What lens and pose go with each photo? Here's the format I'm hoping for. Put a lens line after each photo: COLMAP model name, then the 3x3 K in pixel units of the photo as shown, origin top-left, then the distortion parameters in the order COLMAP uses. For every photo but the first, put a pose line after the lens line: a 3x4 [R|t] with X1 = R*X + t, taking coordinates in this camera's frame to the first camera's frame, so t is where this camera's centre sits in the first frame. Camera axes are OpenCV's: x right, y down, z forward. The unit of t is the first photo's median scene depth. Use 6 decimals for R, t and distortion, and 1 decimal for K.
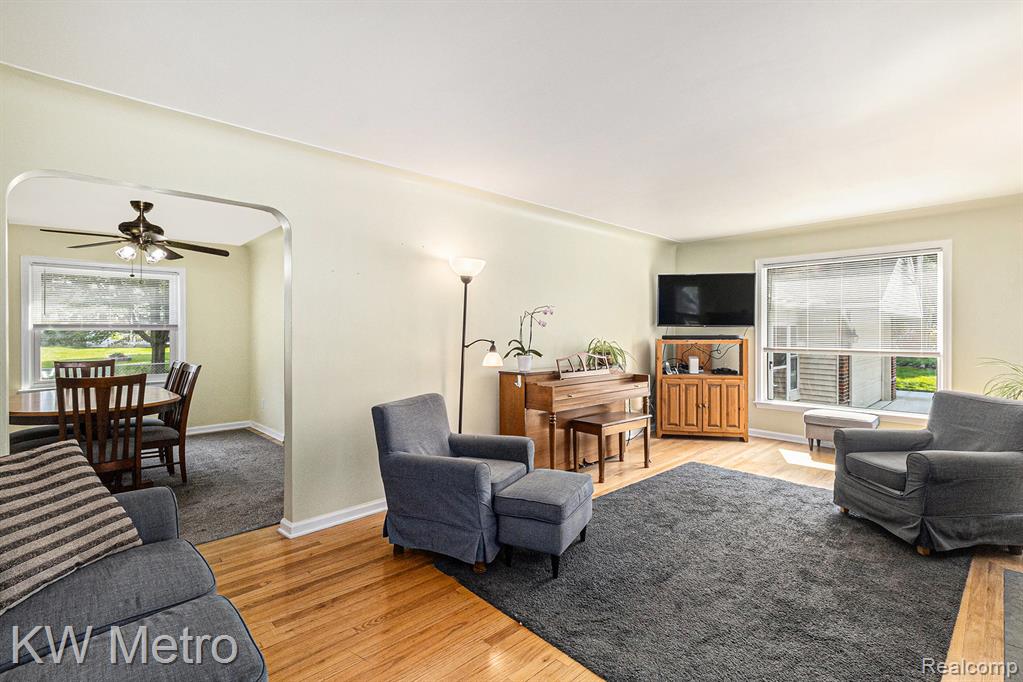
lens RADIAL K [[478.5, 0, 513.2], [0, 478.5, 330.6], [0, 0, 1]] dist [0.000375, -0.000375]
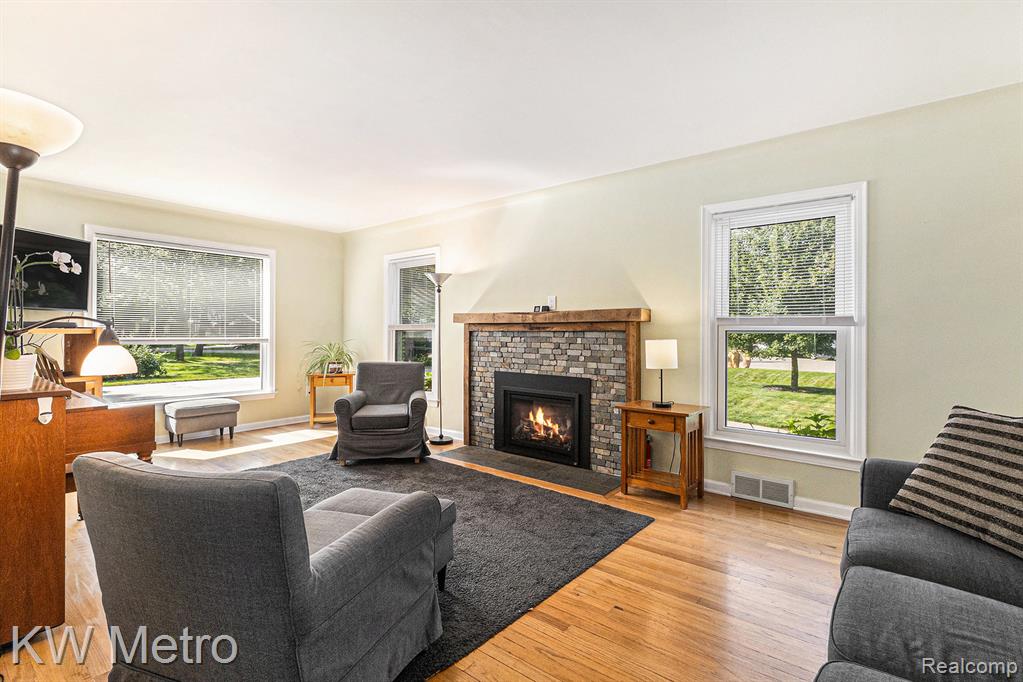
lens RADIAL K [[478.5, 0, 513.2], [0, 478.5, 330.6], [0, 0, 1]] dist [0.000375, -0.000375]
pose [[-0.132160, 0.001296, 0.991228, -0.574200], [-0.010258, 0.999944, -0.002675, 0.029341], [-0.991175, -0.010522, -0.132139, 0.710726]]
